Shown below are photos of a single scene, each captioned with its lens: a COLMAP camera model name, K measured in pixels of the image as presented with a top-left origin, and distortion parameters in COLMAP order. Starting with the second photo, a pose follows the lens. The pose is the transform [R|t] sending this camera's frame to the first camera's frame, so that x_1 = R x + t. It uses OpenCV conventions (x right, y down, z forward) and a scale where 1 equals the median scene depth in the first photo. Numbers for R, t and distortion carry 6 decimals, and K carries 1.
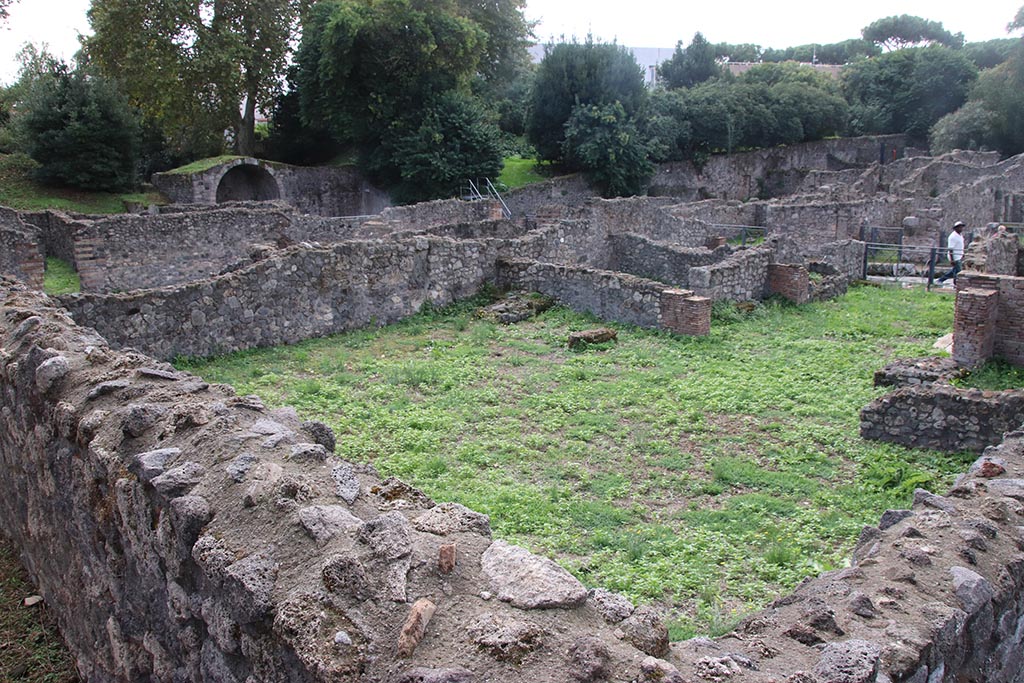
lens RADIAL K [[867.4, 0, 511.4], [0, 867.4, 342.0], [0, 0, 1]] dist [-0.069904, -0.000180]
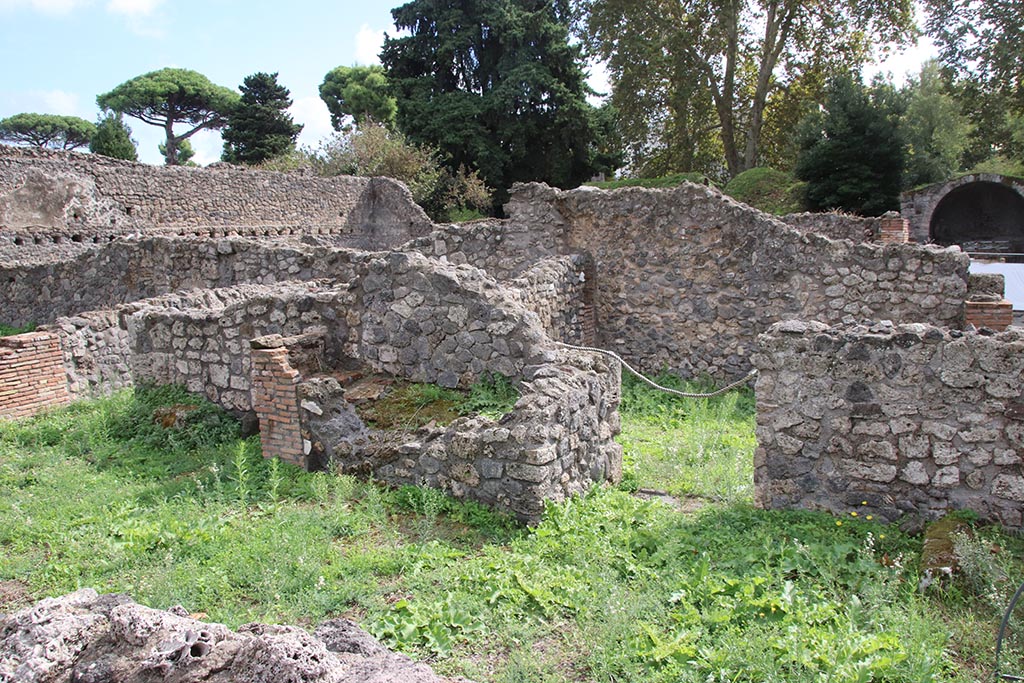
lens RADIAL K [[867.4, 0, 511.6], [0, 867.4, 341.8], [0, 0, 1]] dist [-0.069904, -0.000180]
pose [[0.262616, 0.132010, -0.955827, 0.725138], [-0.184538, 0.979183, 0.084533, -0.144236], [0.947090, 0.154186, 0.281510, 1.060932]]
